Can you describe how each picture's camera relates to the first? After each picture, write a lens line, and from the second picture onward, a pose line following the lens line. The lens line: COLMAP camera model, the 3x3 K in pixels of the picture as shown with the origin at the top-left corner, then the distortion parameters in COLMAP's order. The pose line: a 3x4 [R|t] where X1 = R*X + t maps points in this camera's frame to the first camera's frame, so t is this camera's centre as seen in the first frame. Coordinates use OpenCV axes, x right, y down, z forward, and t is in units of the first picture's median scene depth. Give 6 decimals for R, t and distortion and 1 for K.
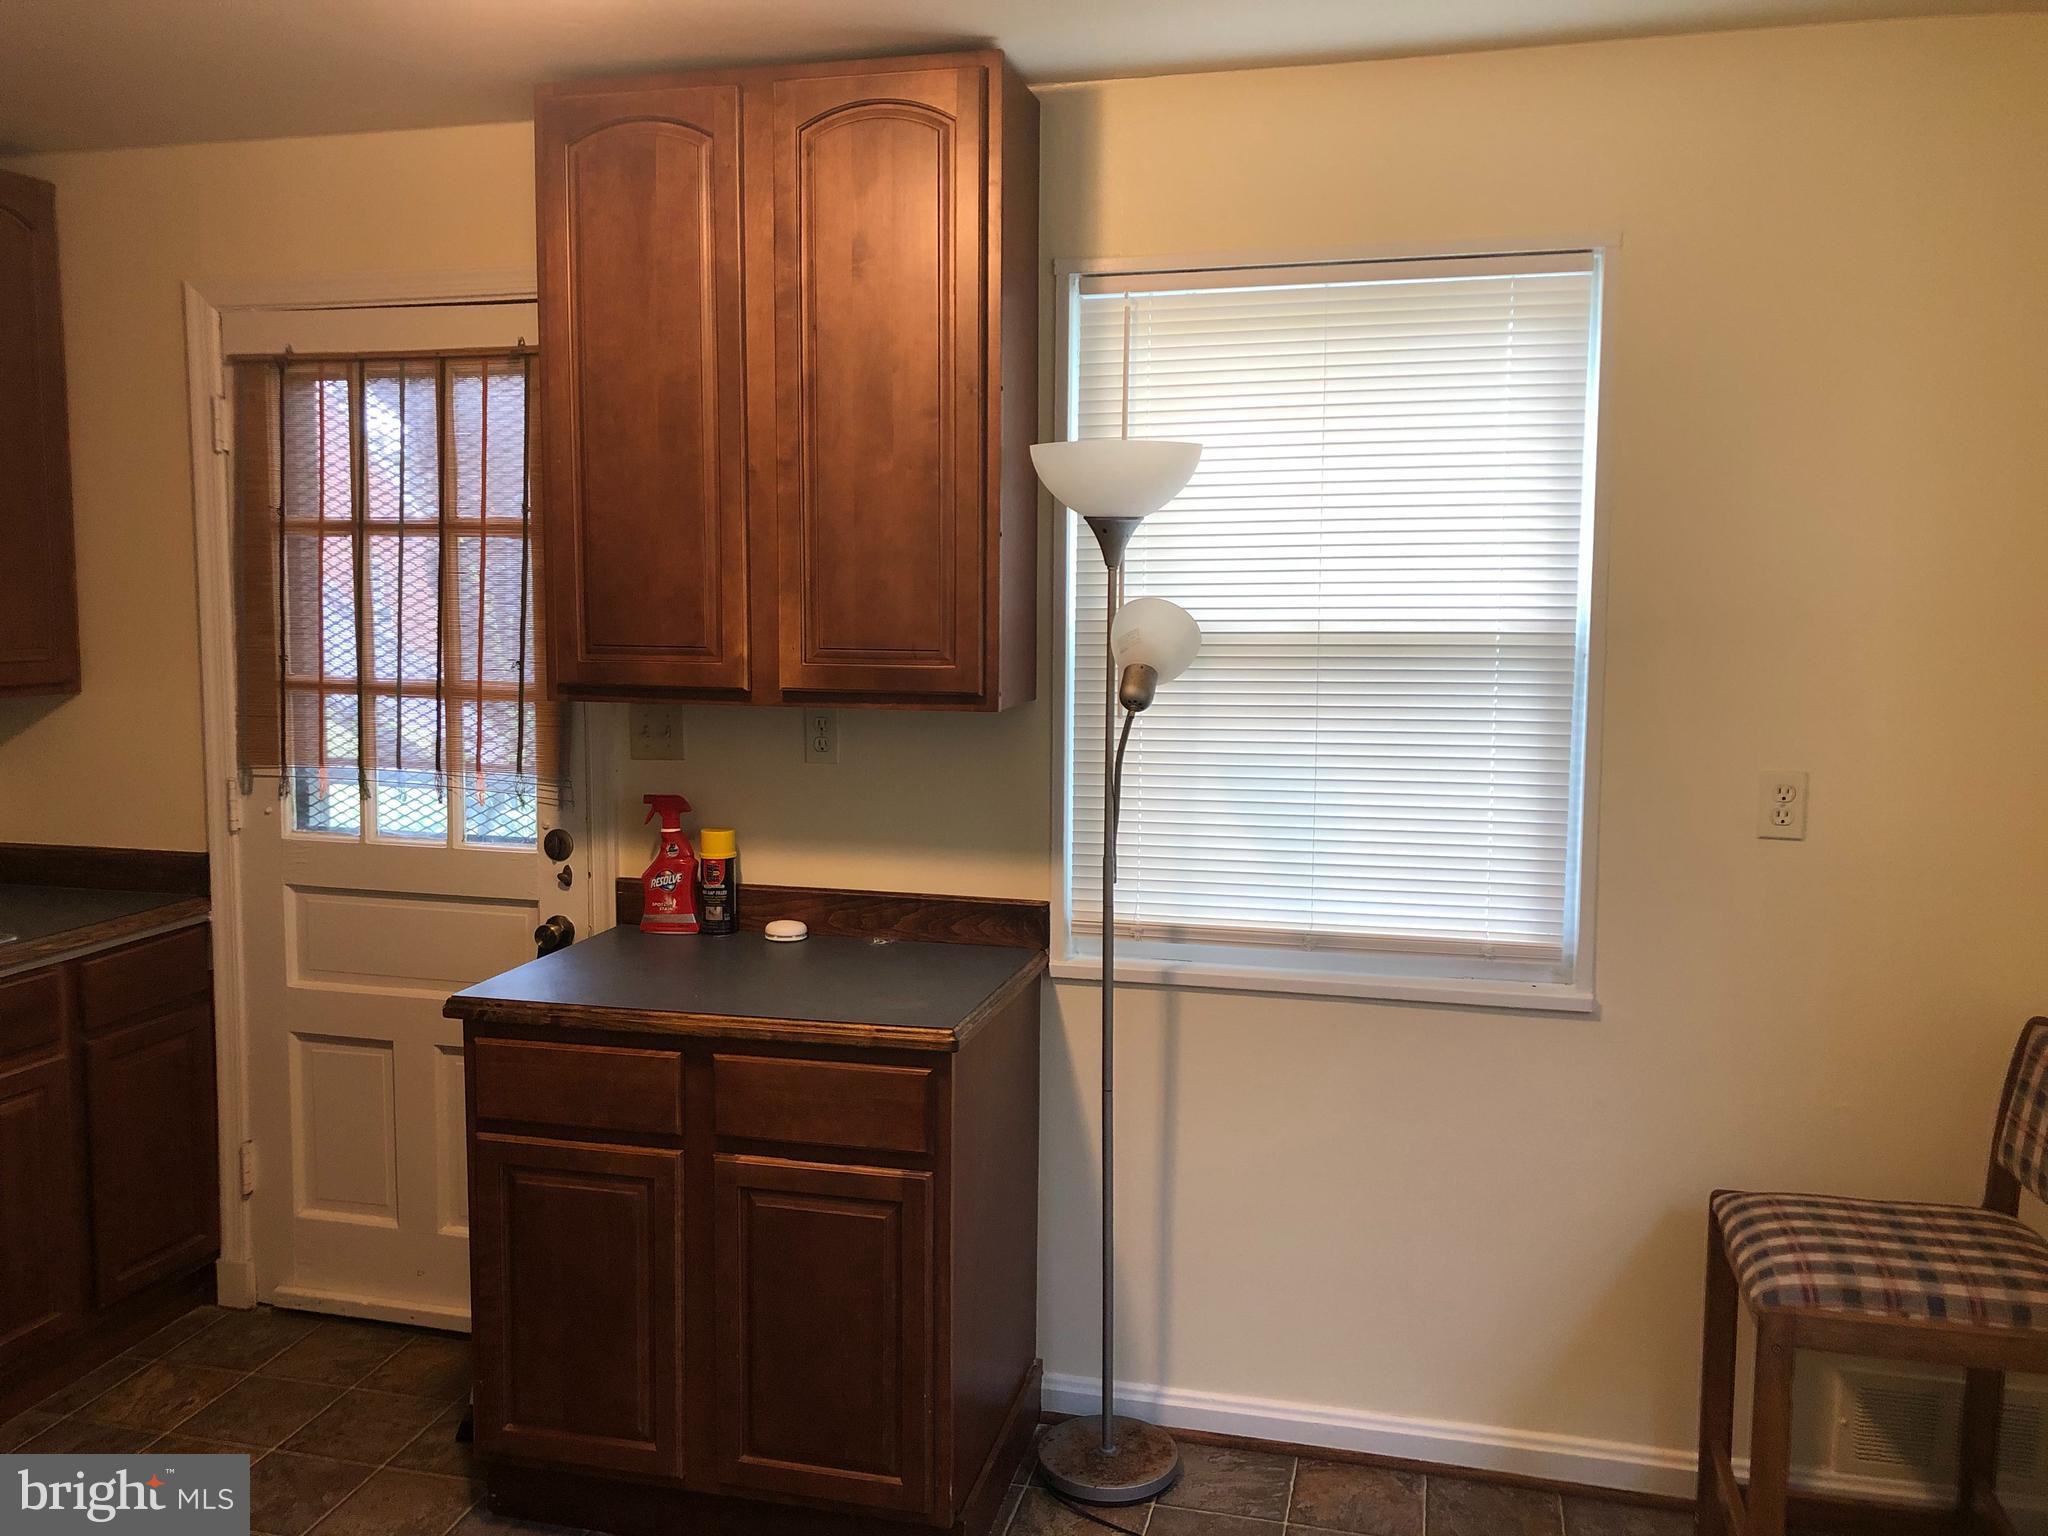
lens RADIAL K [[1646.3, 0, 1024.0], [0, 1646.3, 768.0], [0, 0, 1]] dist [0.023160, -0.004483]
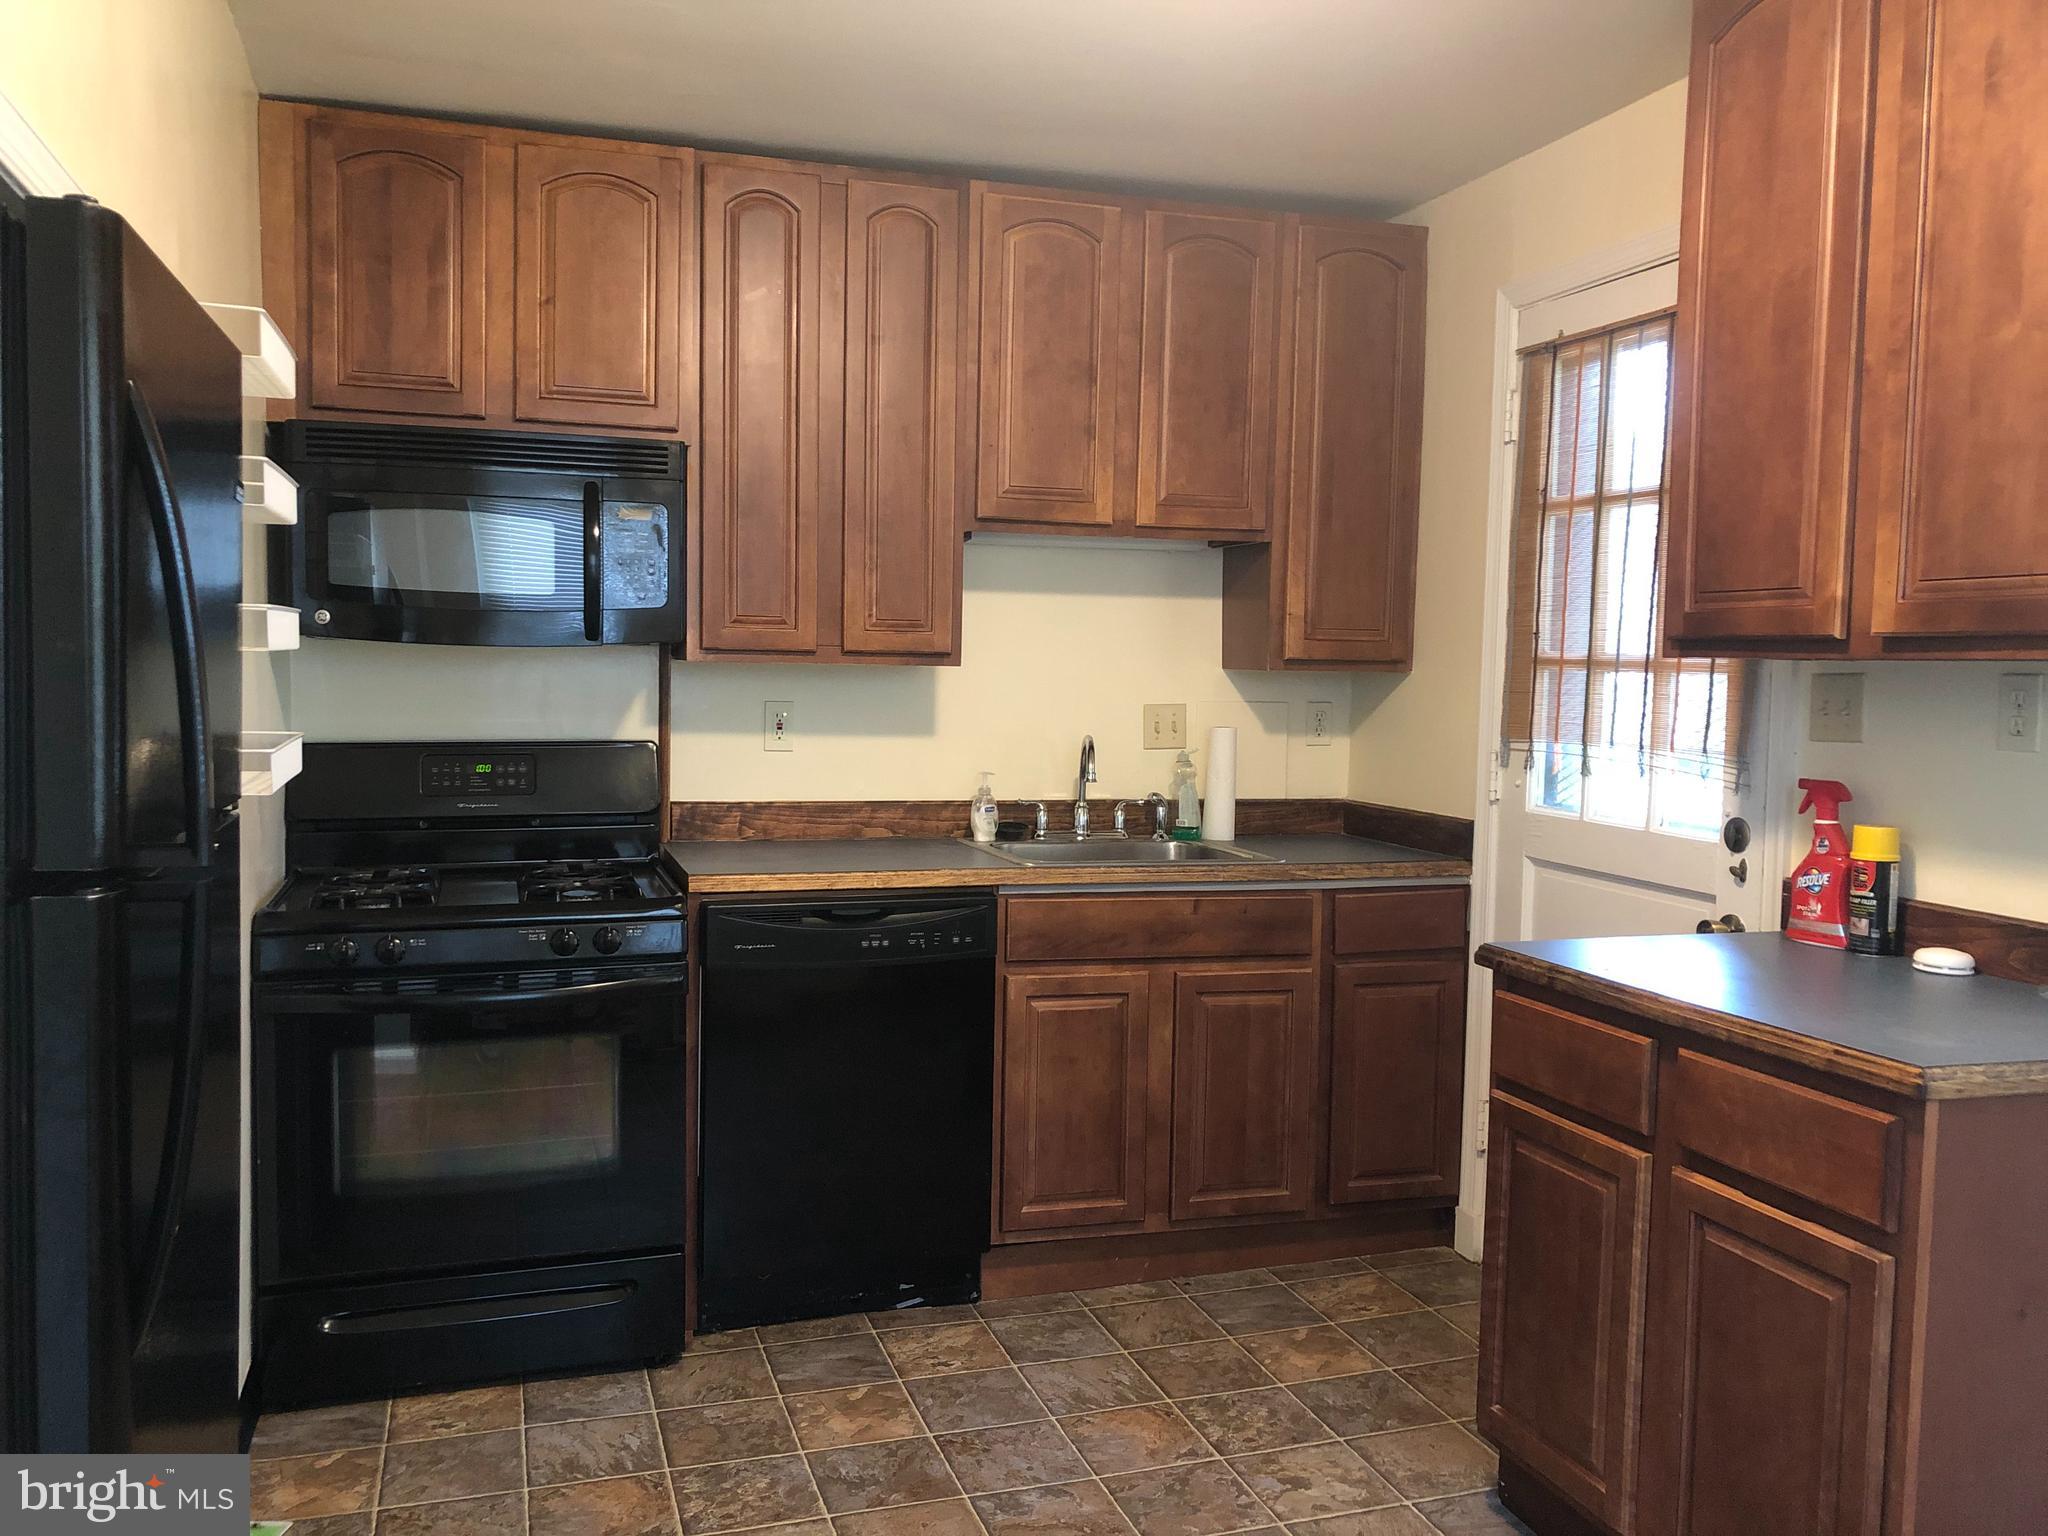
lens RADIAL K [[1663.5, 0, 1024.0], [0, 1663.5, 768.0], [0, 0, 1]] dist [0.034188, 0.000078]
pose [[0.538598, 0.059650, -0.840448, 0.283434], [-0.106751, 0.994283, 0.002157, 0.052065], [0.835773, 0.088557, 0.541887, 0.190205]]
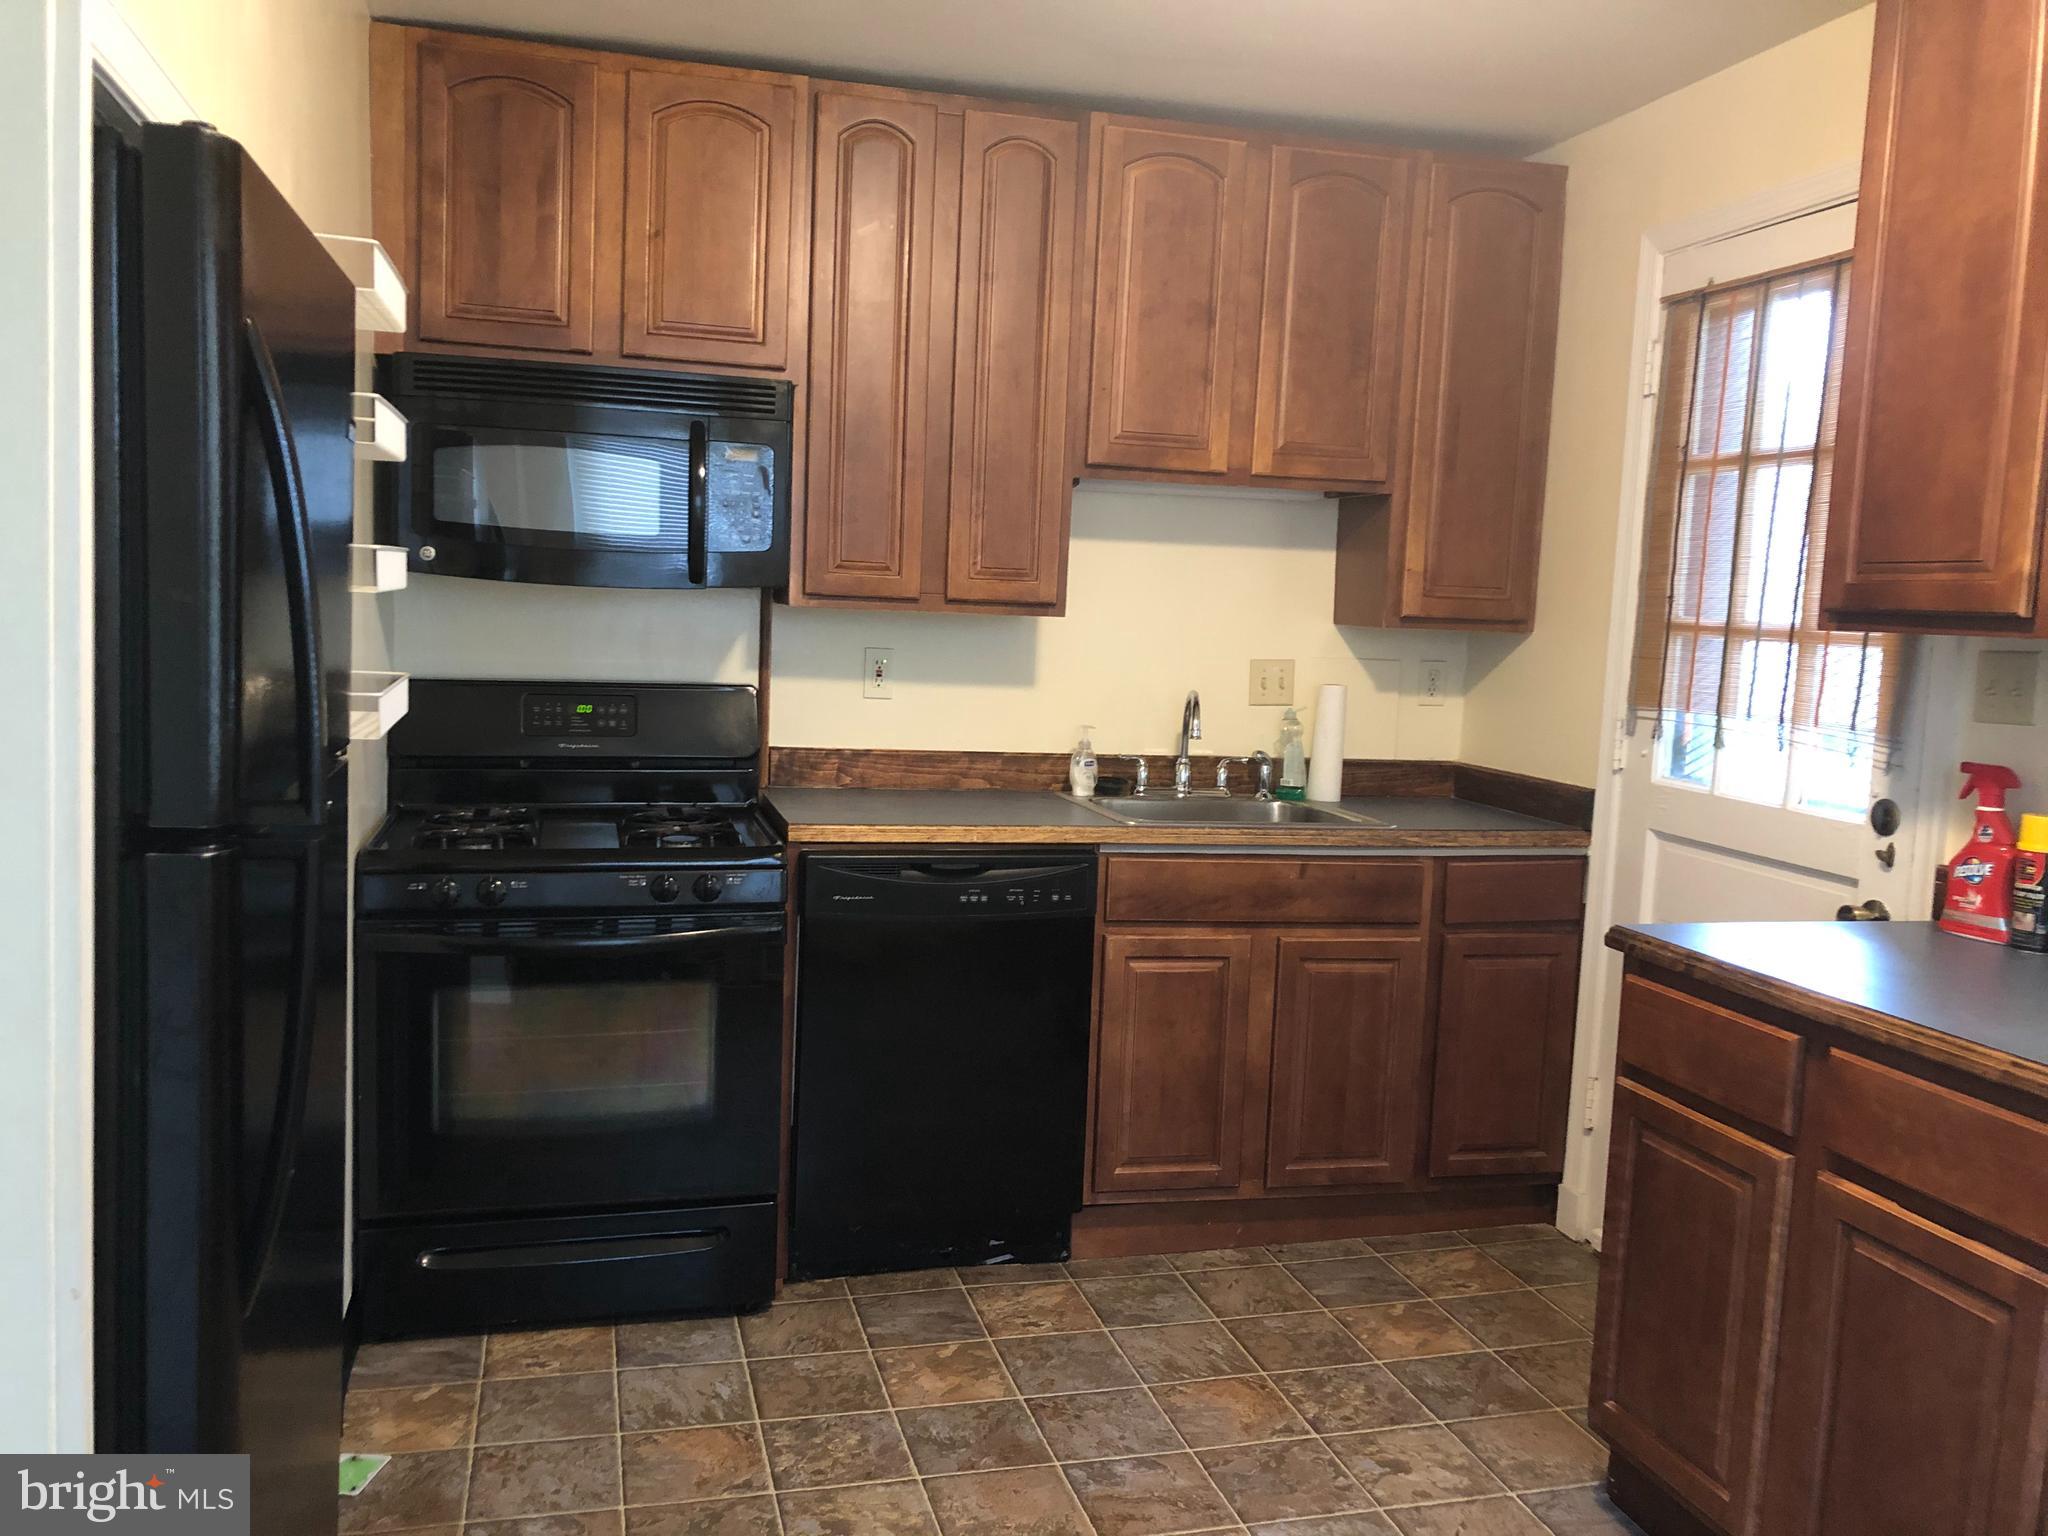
lens RADIAL K [[1663.5, 0, 1024.0], [0, 1663.5, 768.0], [0, 0, 1]] dist [0.034188, 0.000078]
pose [[0.495287, 0.104857, -0.862378, 0.252829], [-0.132634, 0.990178, 0.044221, 0.044000], [0.858545, 0.092479, 0.504330, 0.188807]]
